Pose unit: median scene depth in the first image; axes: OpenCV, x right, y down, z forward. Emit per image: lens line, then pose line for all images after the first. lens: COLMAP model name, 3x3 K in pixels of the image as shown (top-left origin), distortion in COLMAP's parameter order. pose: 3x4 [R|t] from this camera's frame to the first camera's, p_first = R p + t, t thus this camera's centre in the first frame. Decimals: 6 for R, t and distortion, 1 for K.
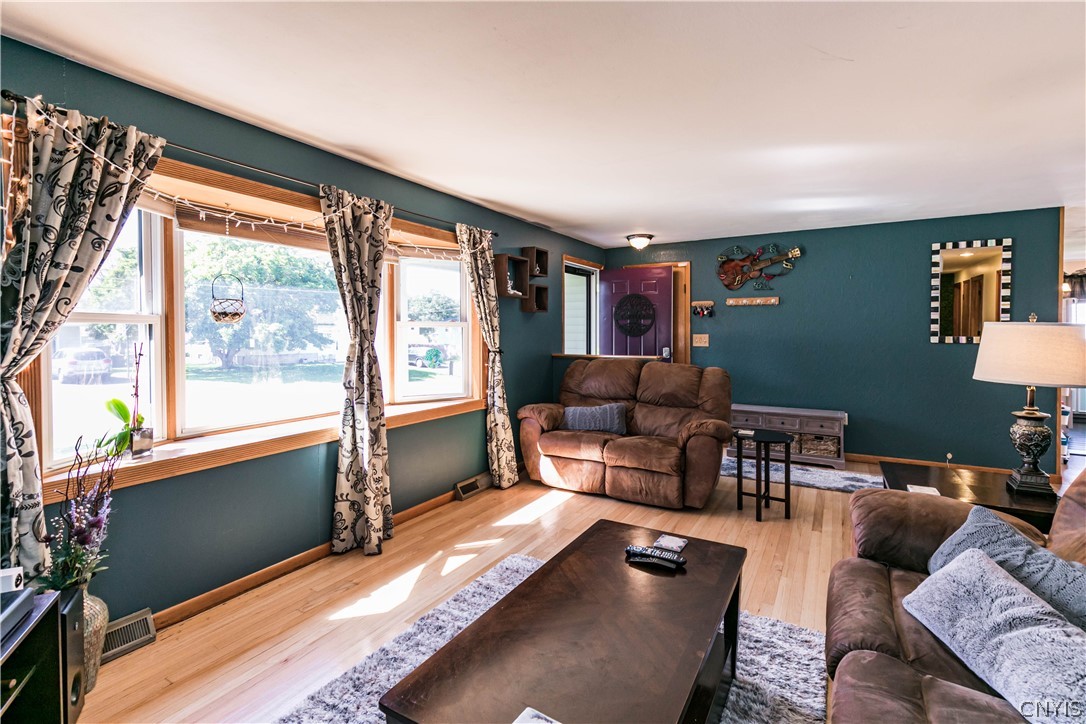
lens RADIAL K [[494.4, 0, 542.5], [0, 494.4, 344.0], [0, 0, 1]] dist [0.002700, 0.000114]
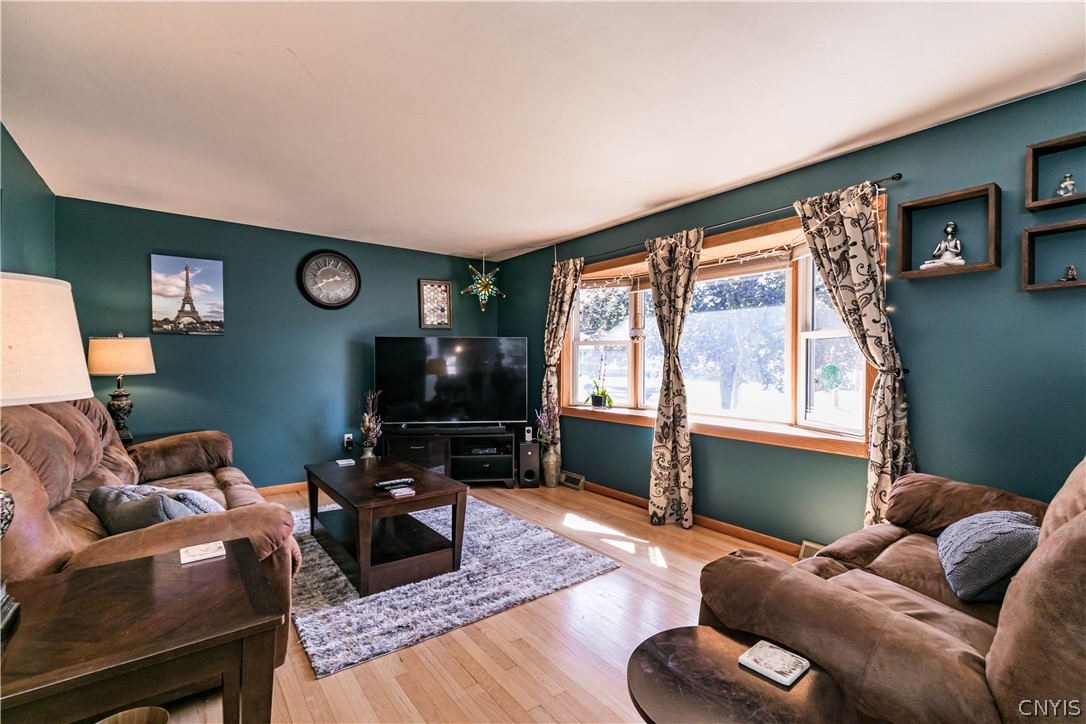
lens RADIAL K [[491.7, 0, 574.9], [0, 491.7, 361.5], [0, 0, 1]] dist [0.000661, -0.000319]
pose [[-0.347551, 0.002372, -0.937658, 0.900394], [-0.020147, 0.999747, 0.009997, 0.009631], [0.937445, 0.022365, -0.347415, 1.252329]]
